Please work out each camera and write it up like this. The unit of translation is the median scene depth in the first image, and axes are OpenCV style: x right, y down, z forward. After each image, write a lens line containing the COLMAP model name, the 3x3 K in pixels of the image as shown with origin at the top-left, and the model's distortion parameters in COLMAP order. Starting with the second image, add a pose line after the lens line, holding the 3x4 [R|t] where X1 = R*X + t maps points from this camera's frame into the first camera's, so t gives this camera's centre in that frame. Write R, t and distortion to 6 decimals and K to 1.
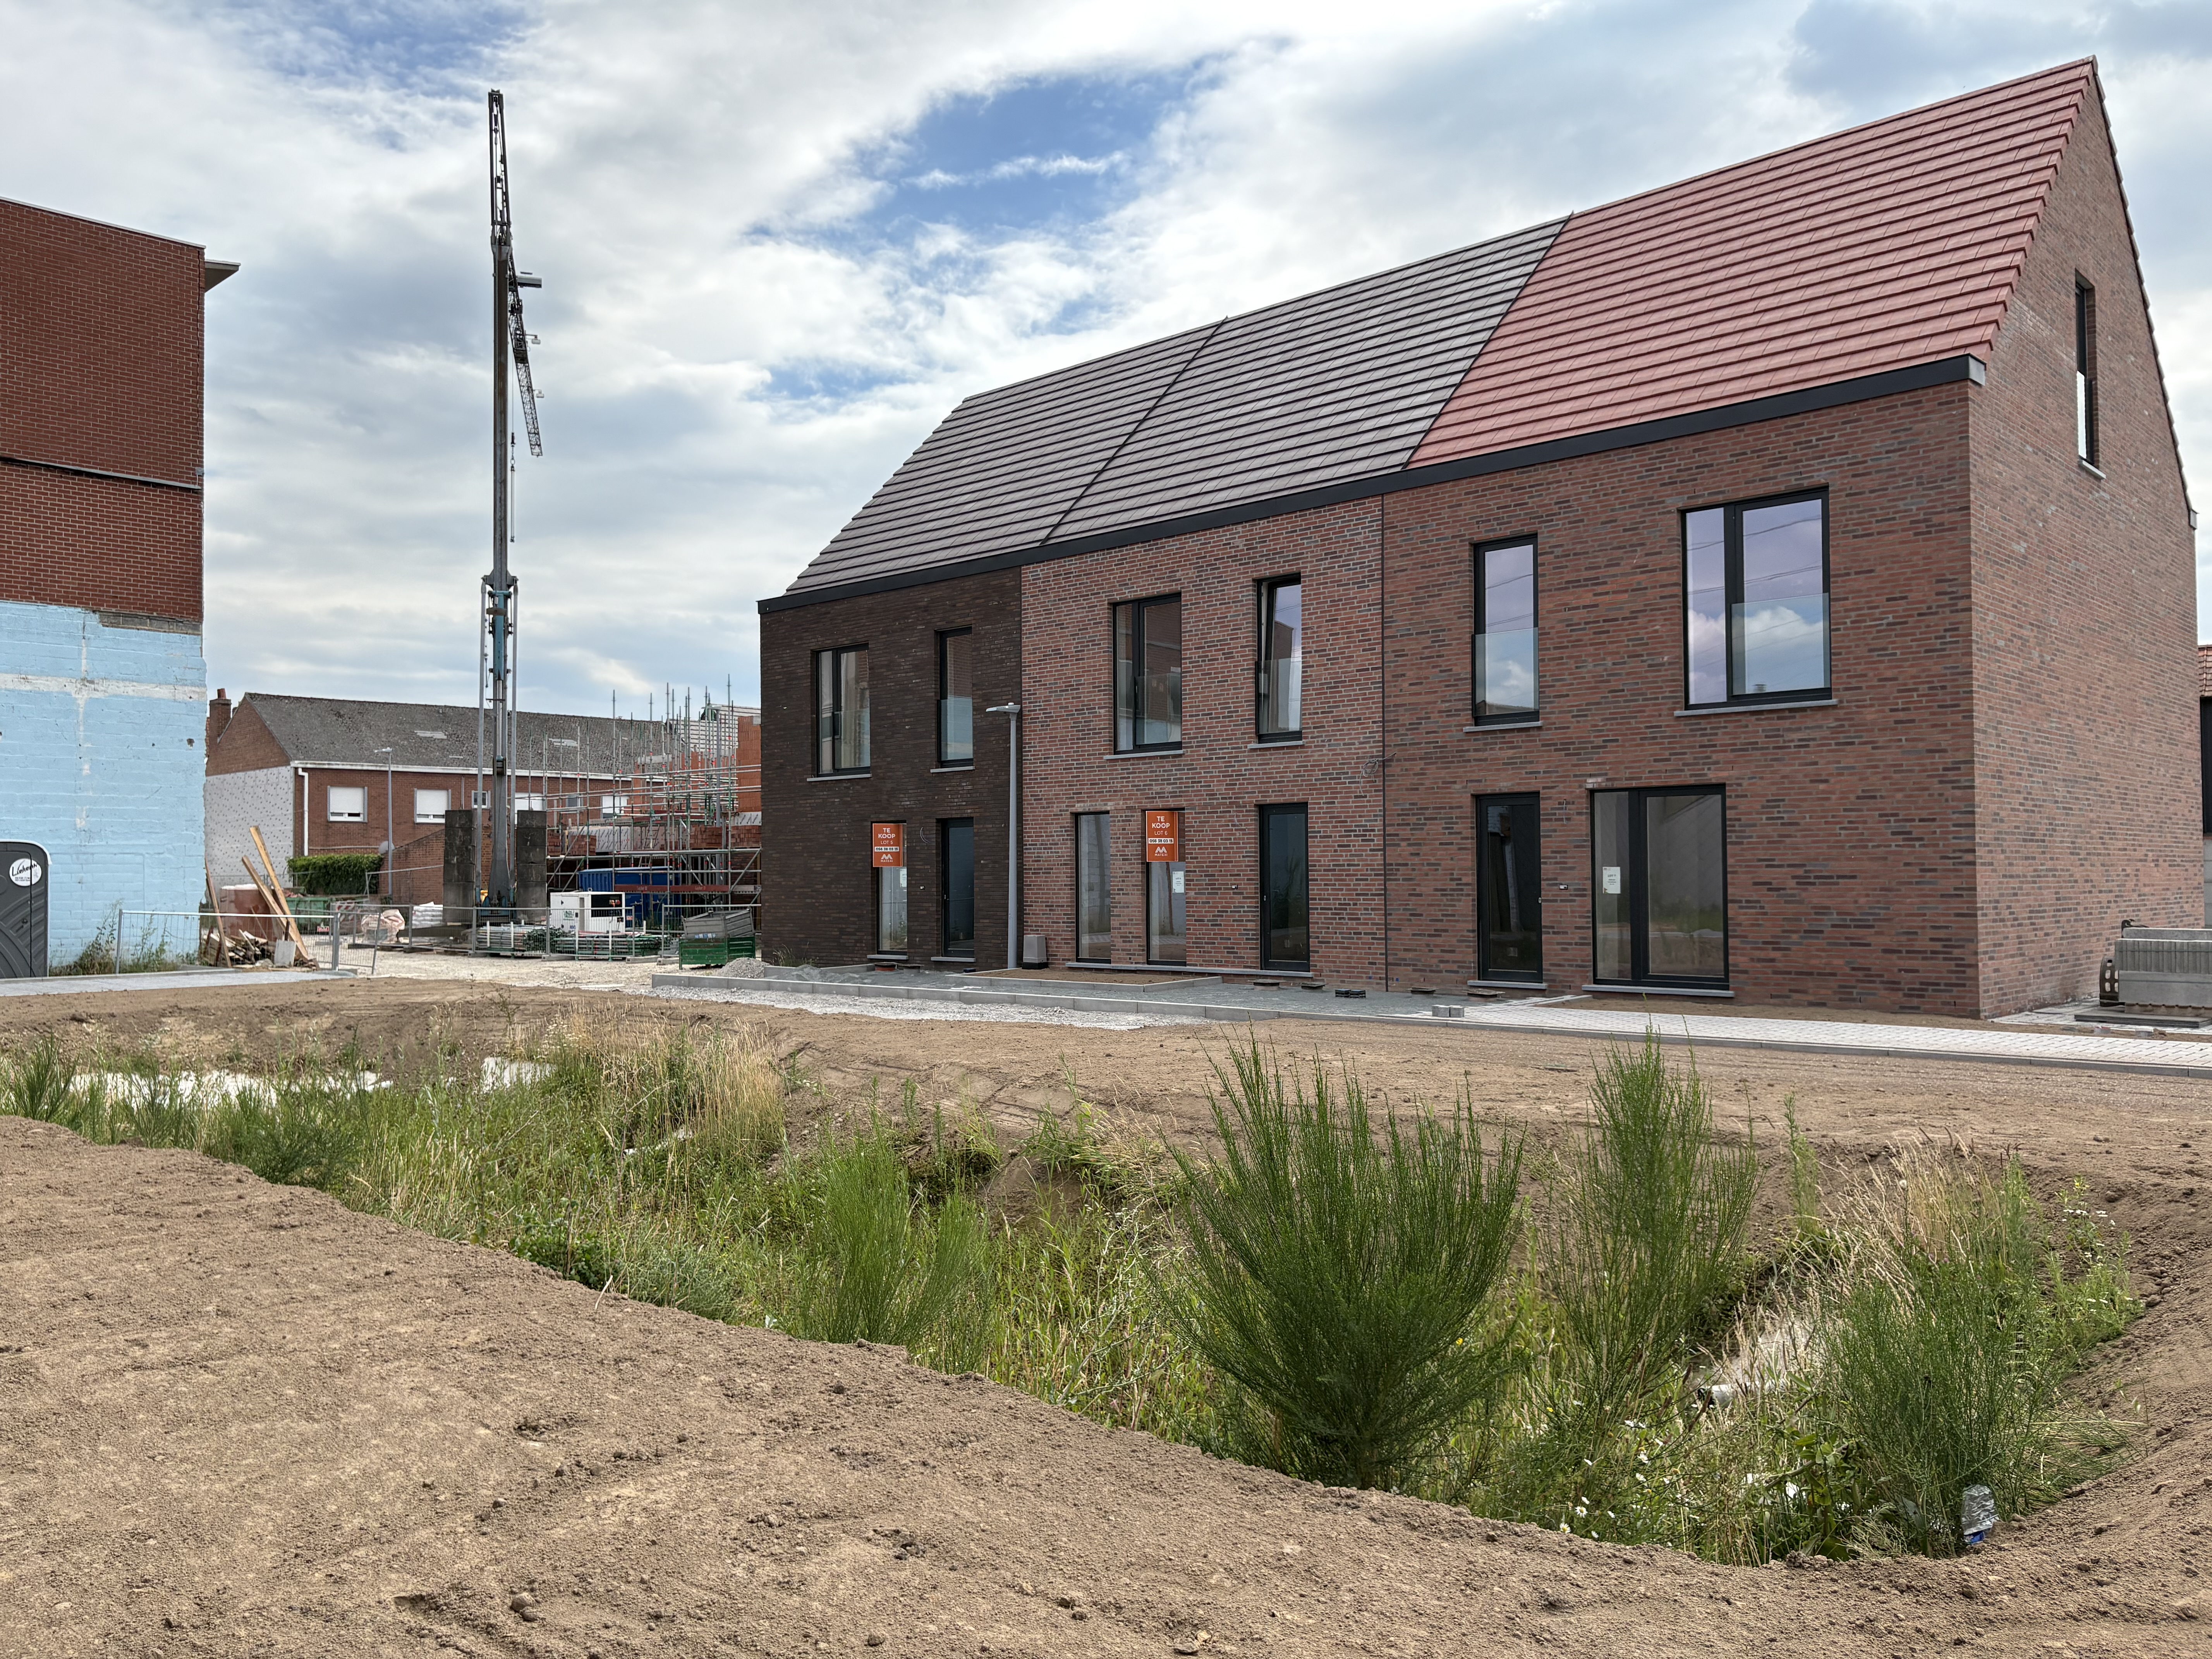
lens RADIAL K [[1676.8, 0, 1106.0], [0, 1676.8, 829.5], [0, 0, 1]] dist [0.073194, -0.093230]
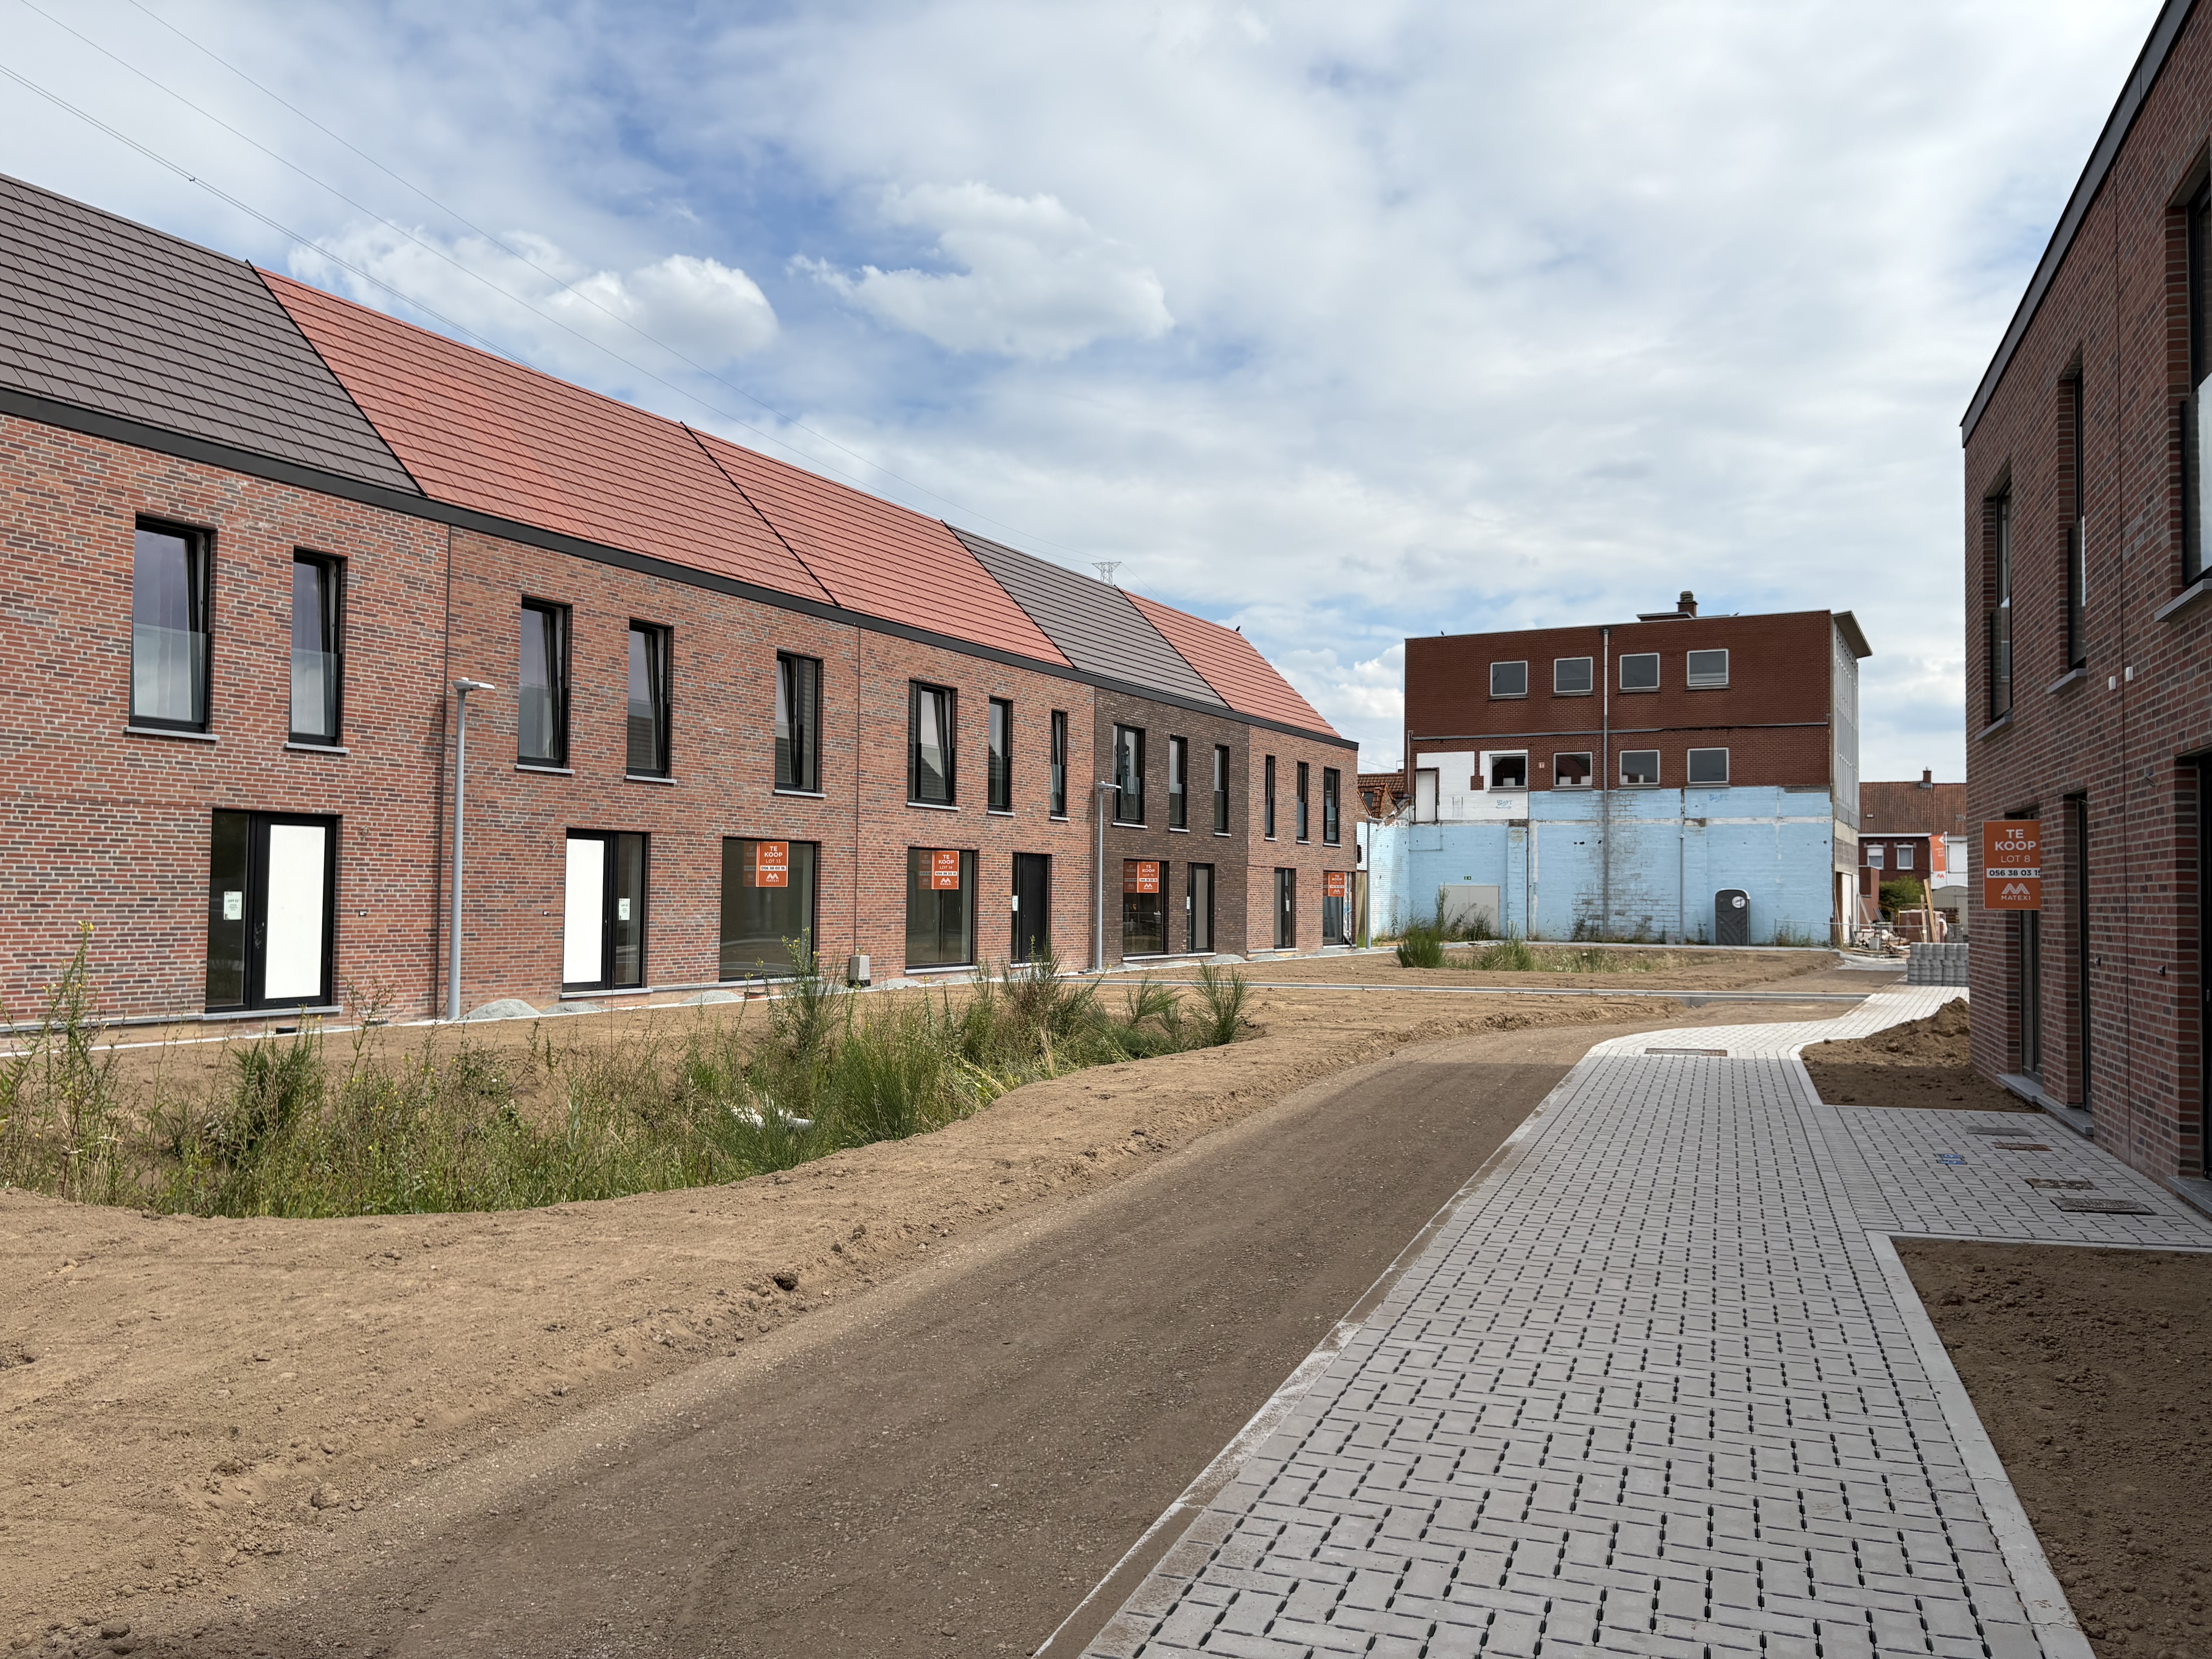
lens RADIAL K [[1676.8, 0, 1106.0], [0, 1676.8, 829.5], [0, 0, 1]] dist [0.073194, -0.093230]
pose [[0.267226, -0.029191, -0.963192, 1.331806], [0.016120, 0.999537, -0.025820, -0.027989], [0.963499, -0.008626, 0.267573, -0.468567]]
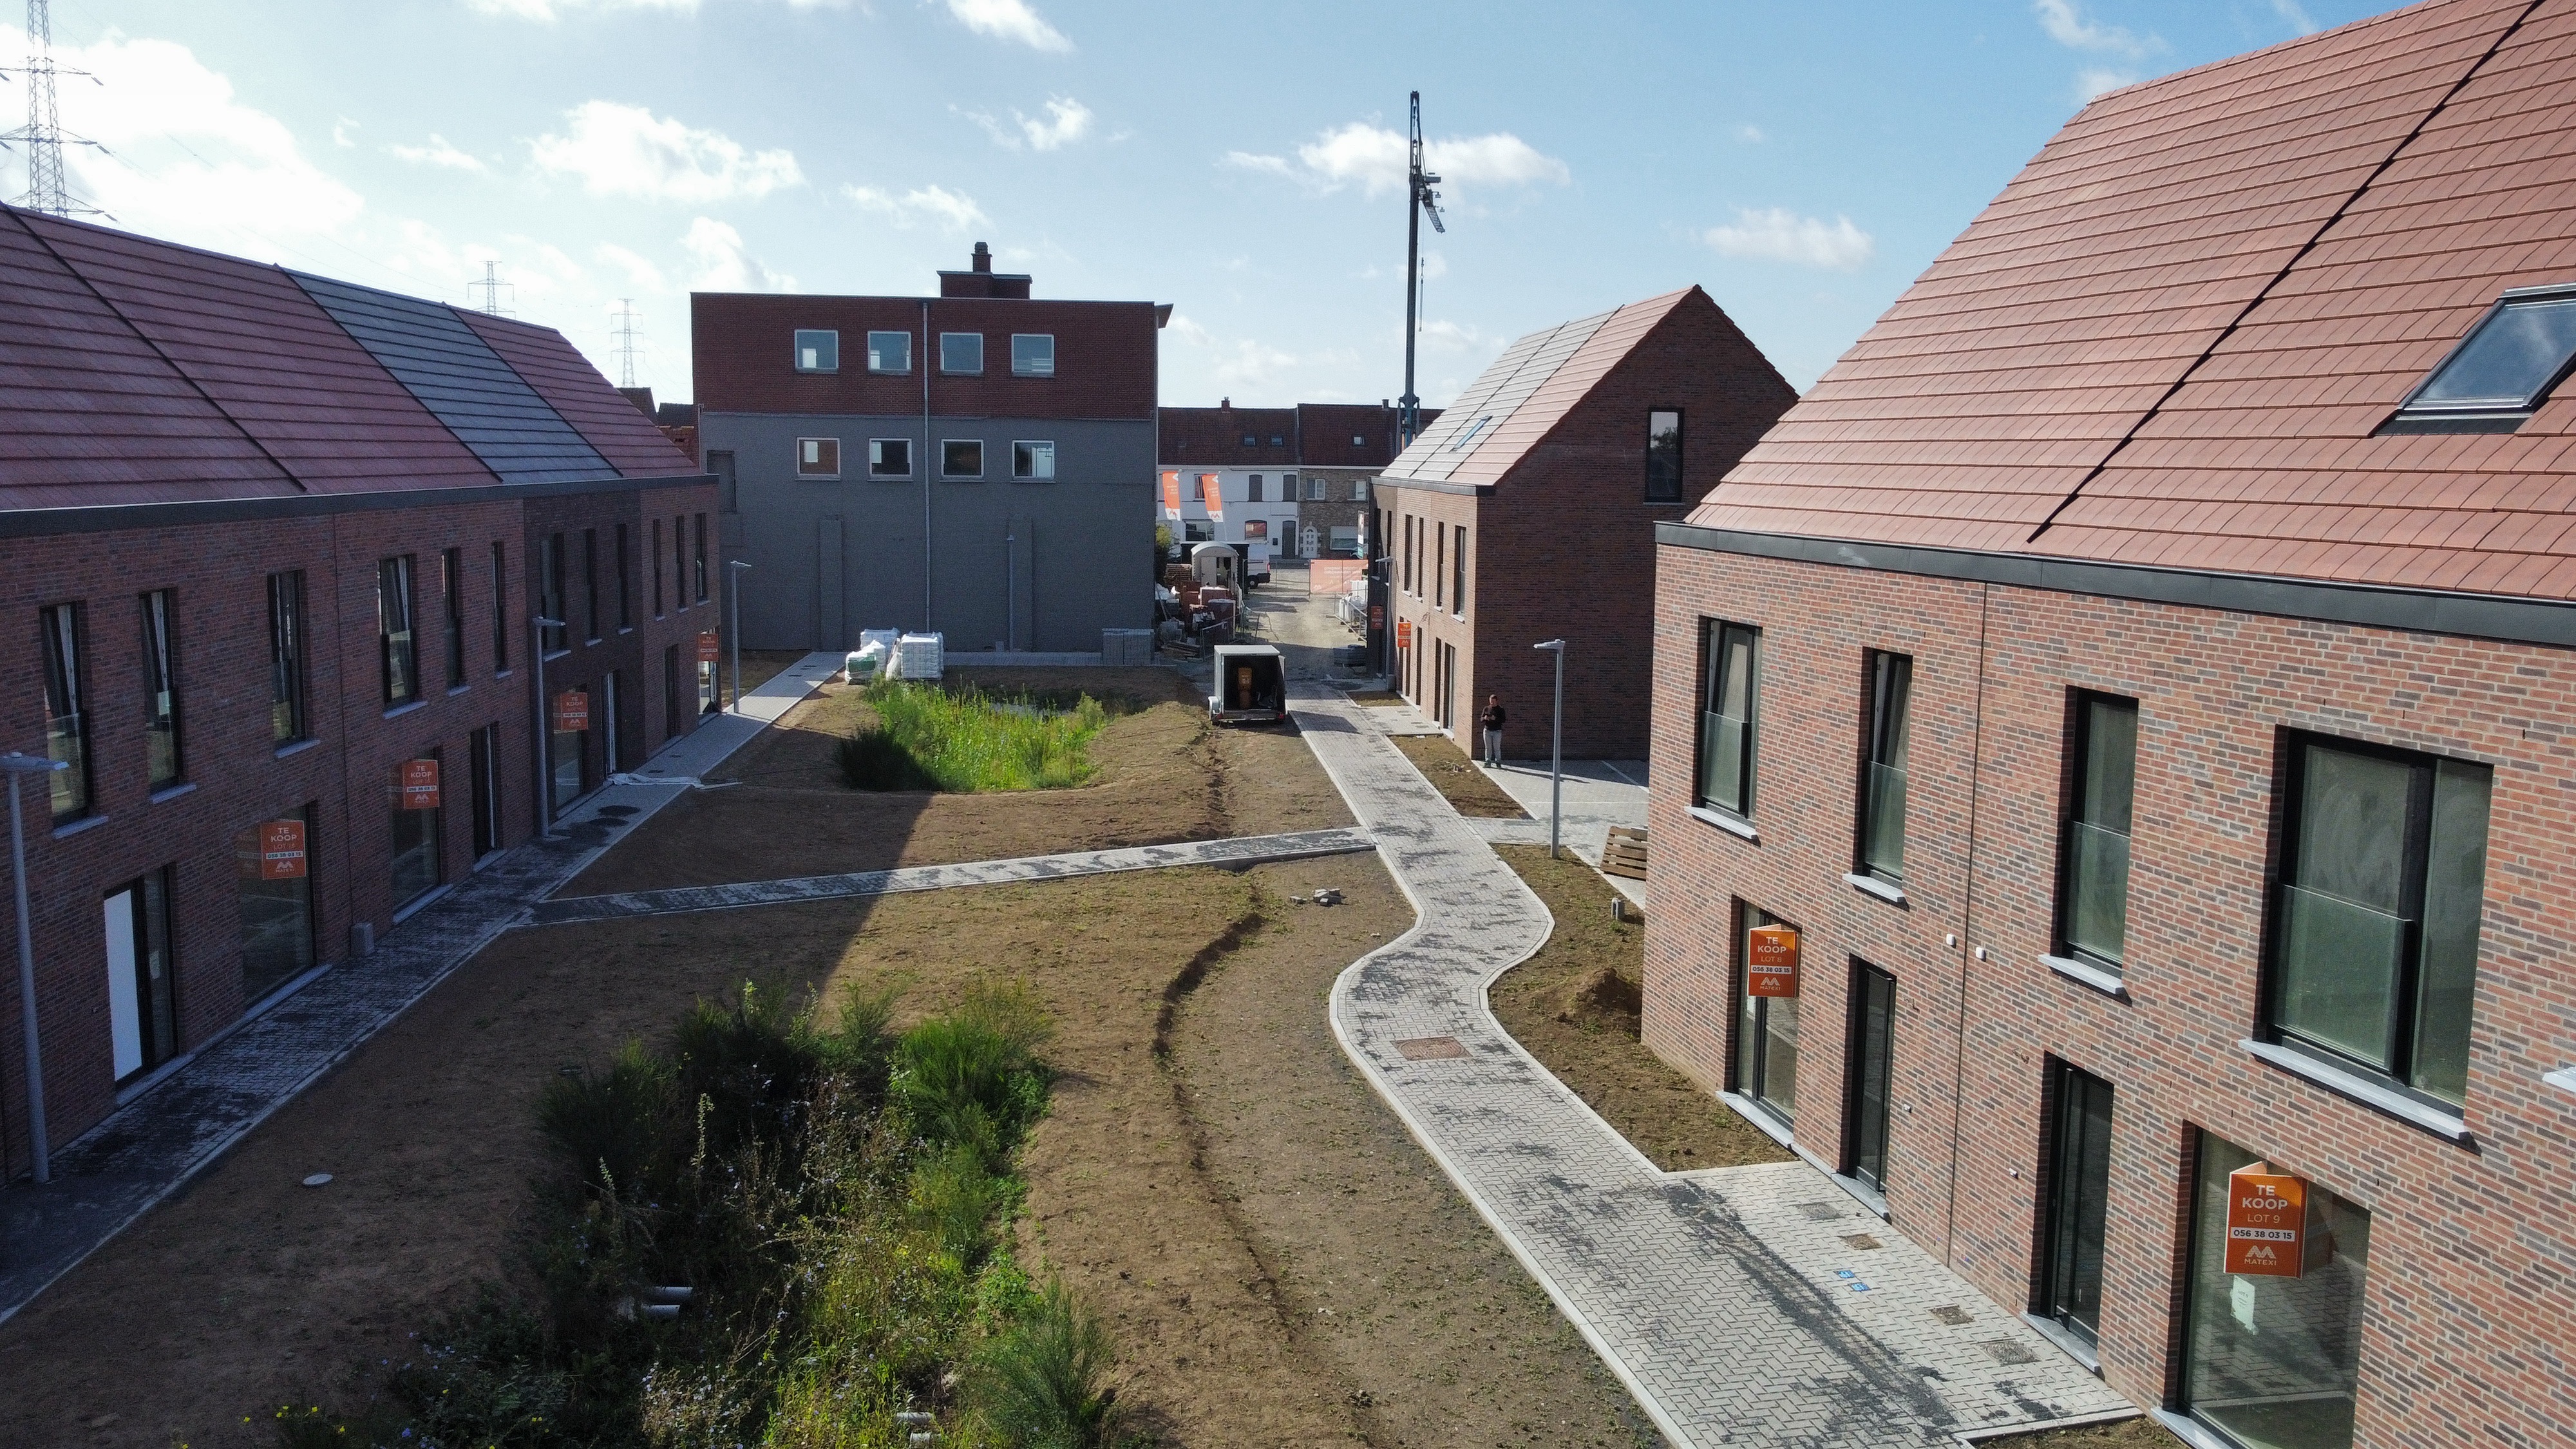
lens RADIAL K [[1973.7, 0, 1298.7], [0, 1973.7, 681.7], [0, 0, 1]] dist [0.009200, -0.030647]
pose [[0.748290, 0.091682, -0.657006, 1.277614], [0.001391, 0.990184, 0.139760, -0.232093], [0.663370, -0.105495, 0.740818, -0.739464]]
